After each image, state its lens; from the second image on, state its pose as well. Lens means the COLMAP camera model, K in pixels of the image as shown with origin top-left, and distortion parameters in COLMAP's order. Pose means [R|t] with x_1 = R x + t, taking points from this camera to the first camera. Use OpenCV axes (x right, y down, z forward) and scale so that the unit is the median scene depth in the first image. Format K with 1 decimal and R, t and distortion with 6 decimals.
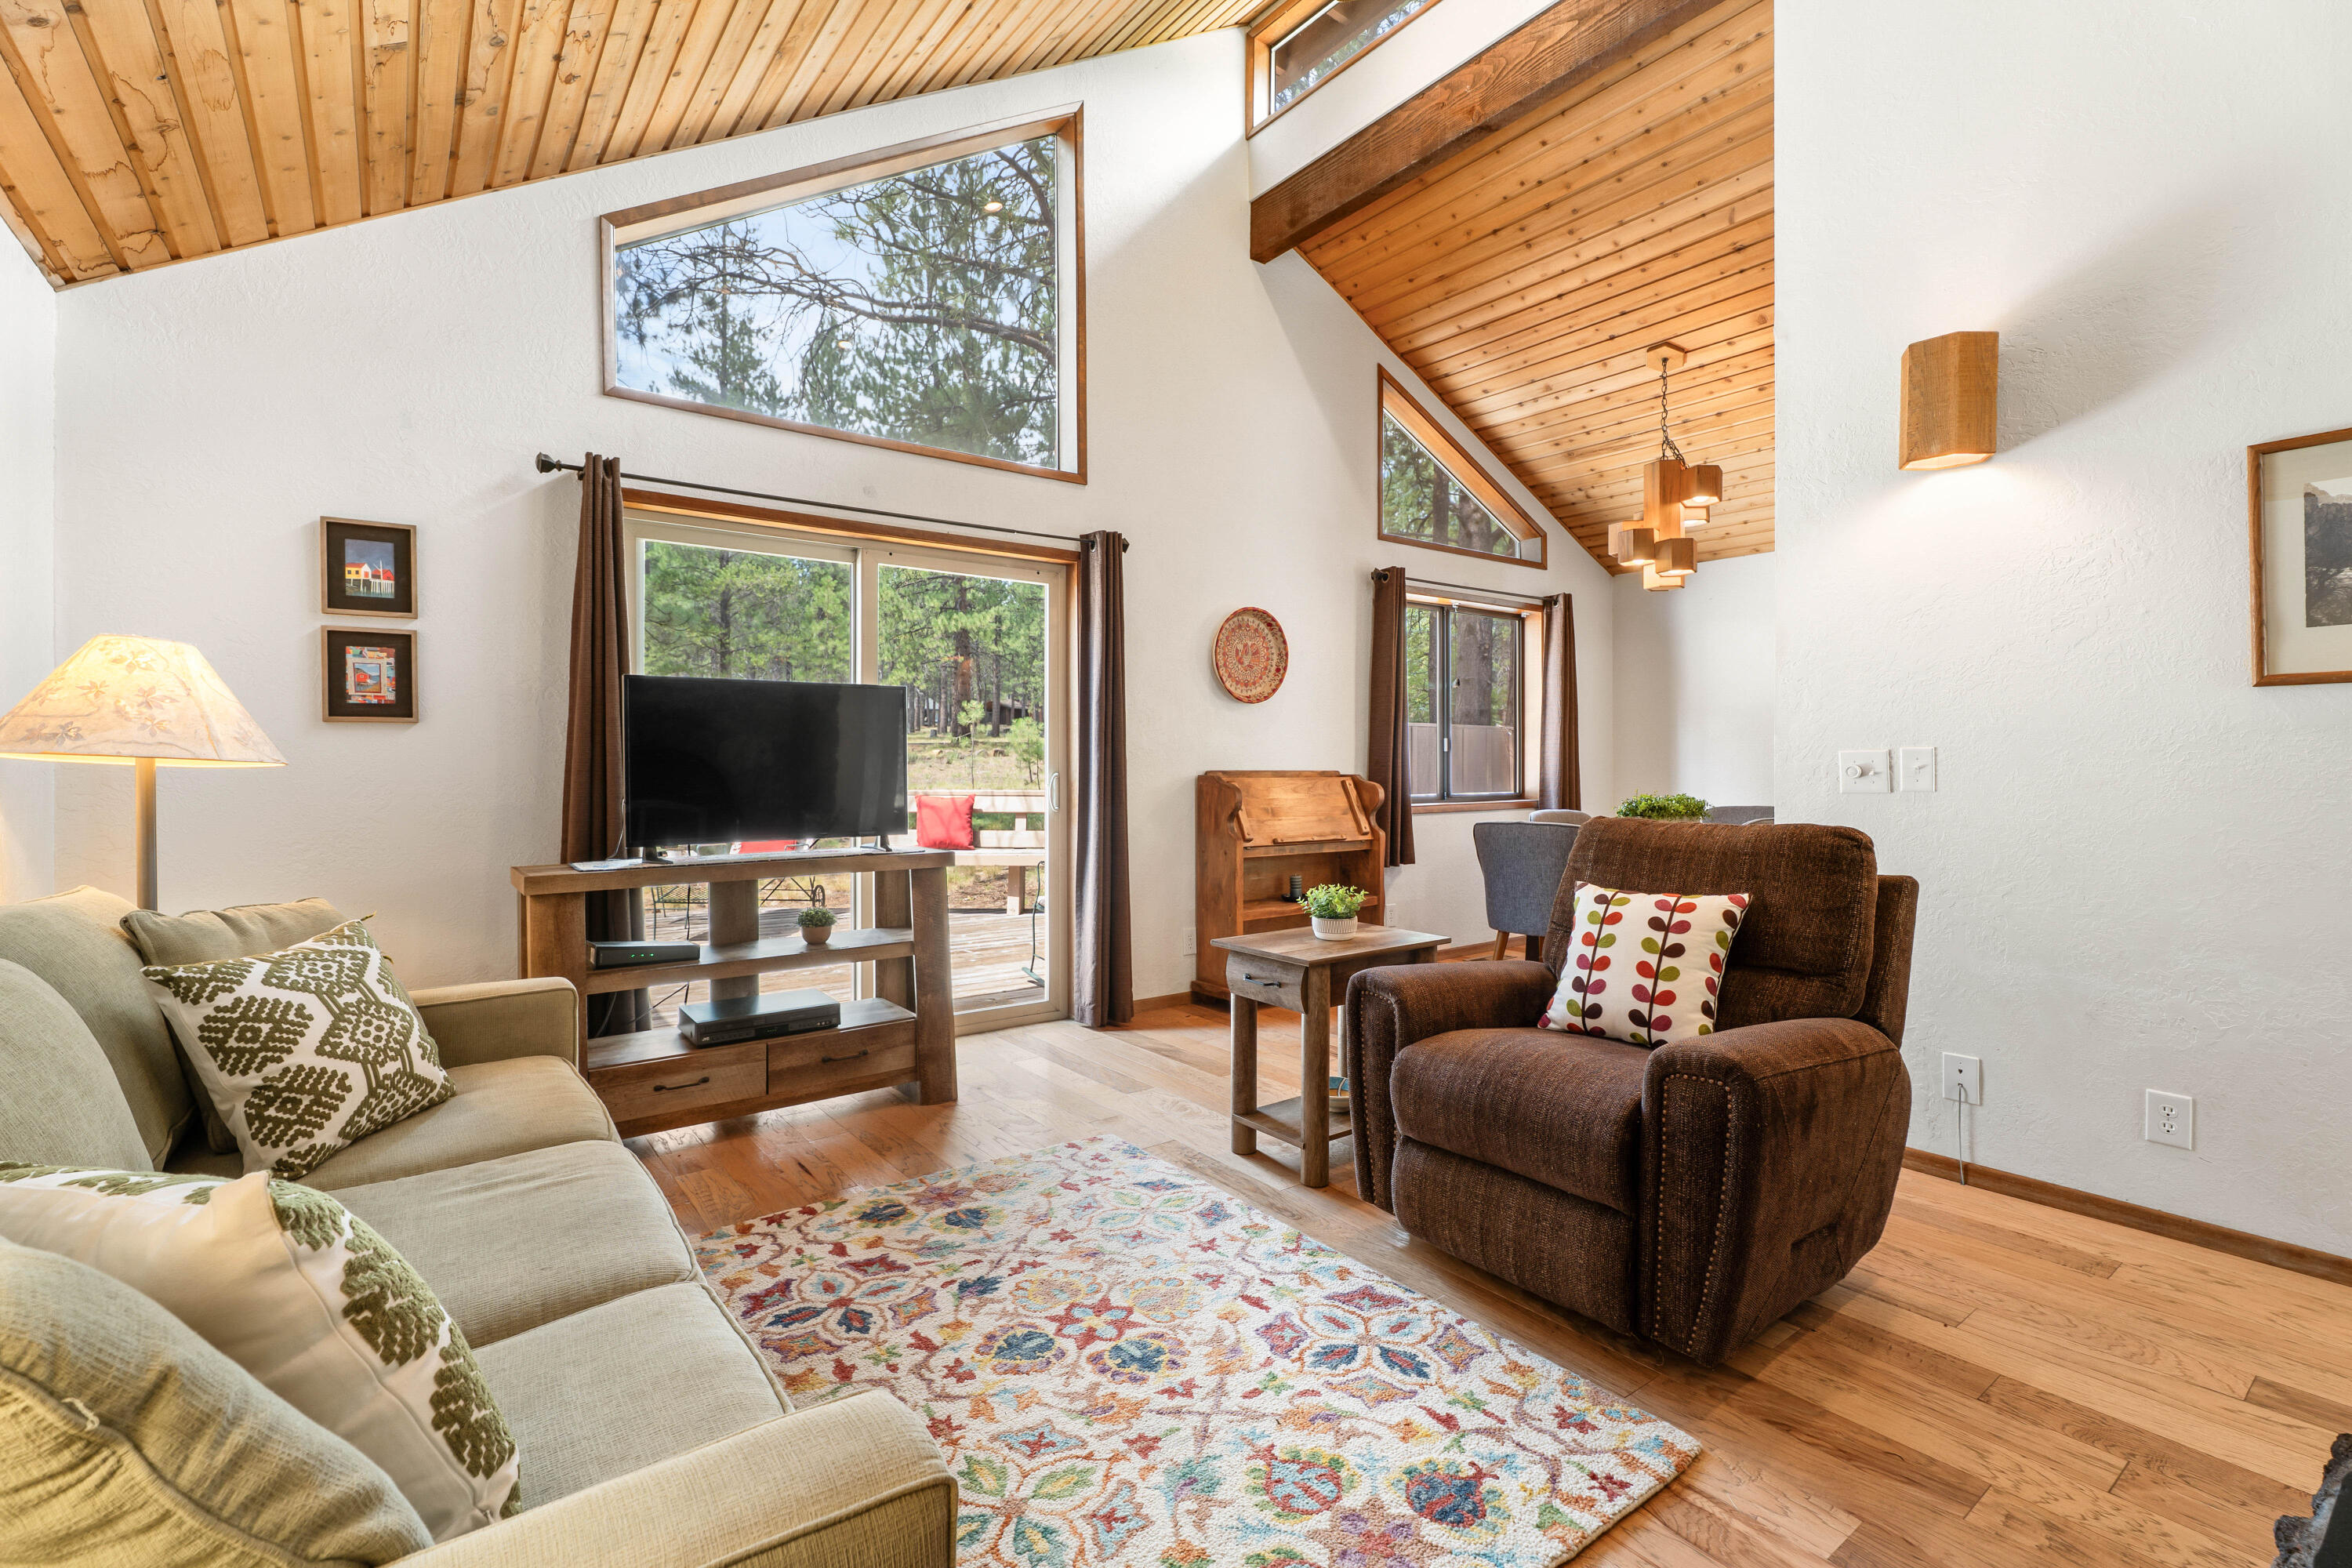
lens RADIAL K [[1062.6, 0, 1172.7], [0, 1062.6, 762.8], [0, 0, 1]] dist [-0.001381, 0.000173]
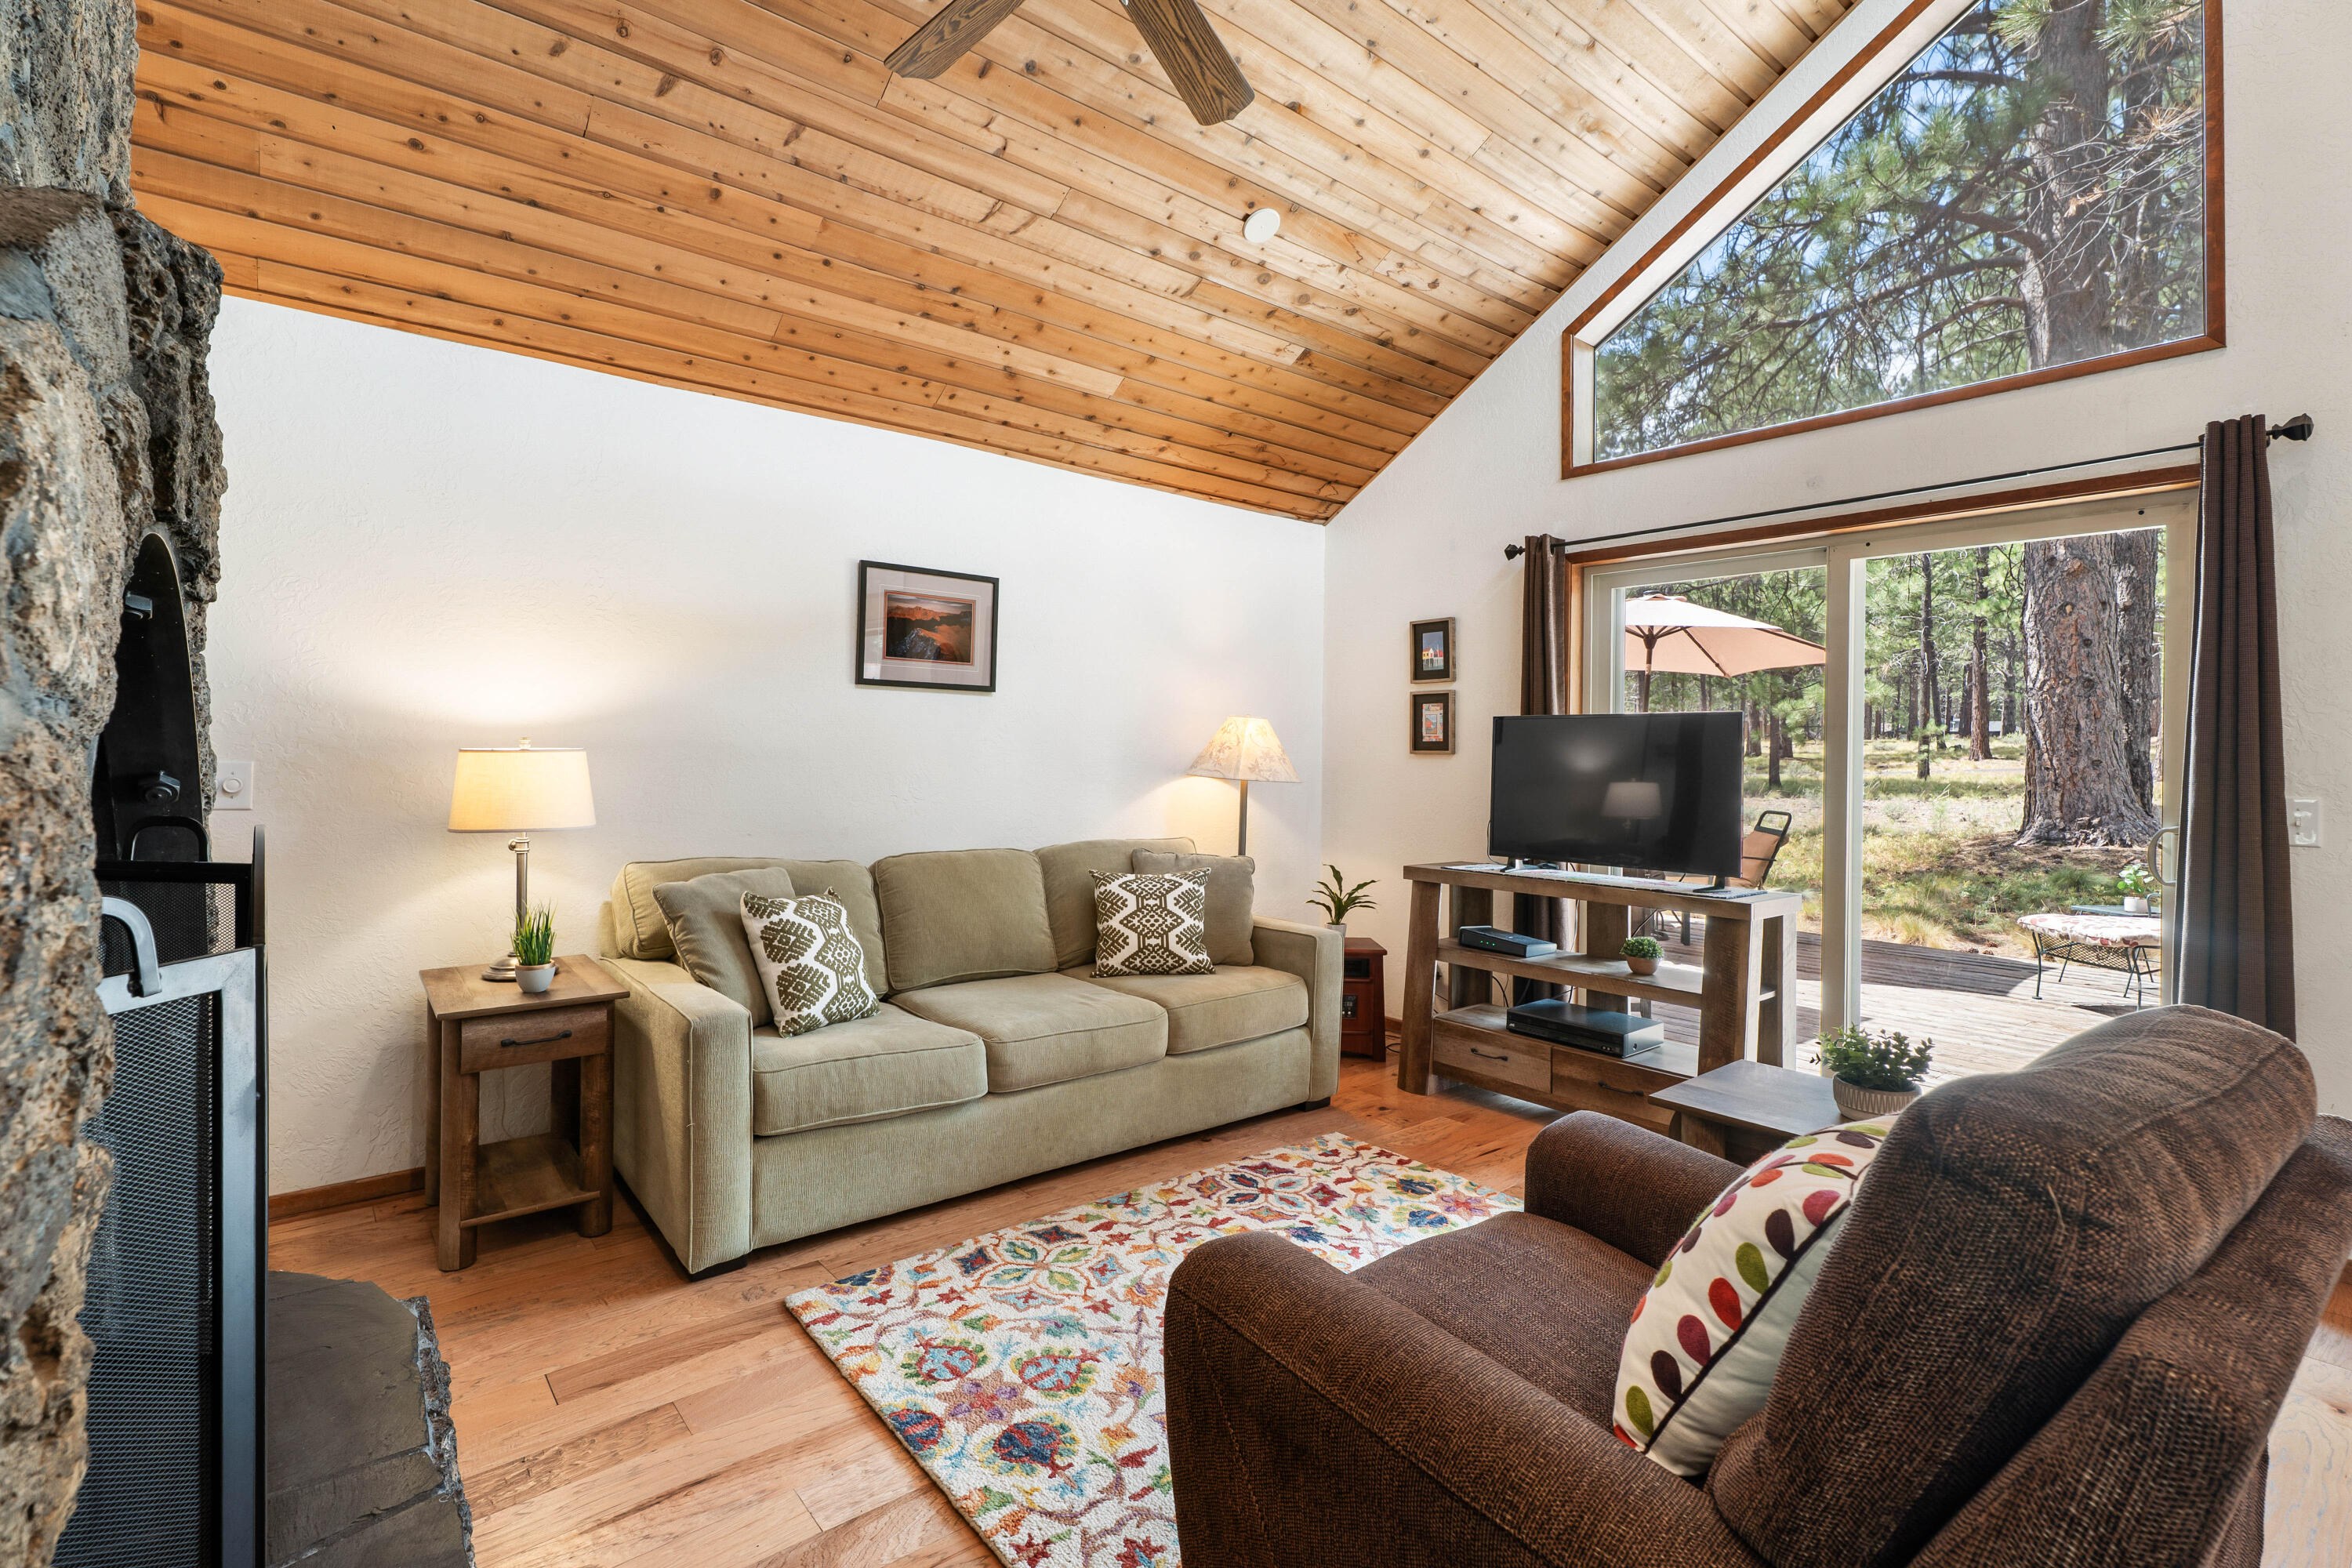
lens RADIAL K [[1062.6, 0, 1125.4], [0, 1062.6, 765.9], [0, 0, 1]] dist [-0.001381, 0.000173]
pose [[0.022062, 0.015910, -0.999630, 0.963311], [-0.017684, 0.999723, 0.015521, -0.050329], [0.999600, 0.017335, 0.022337, 0.724732]]
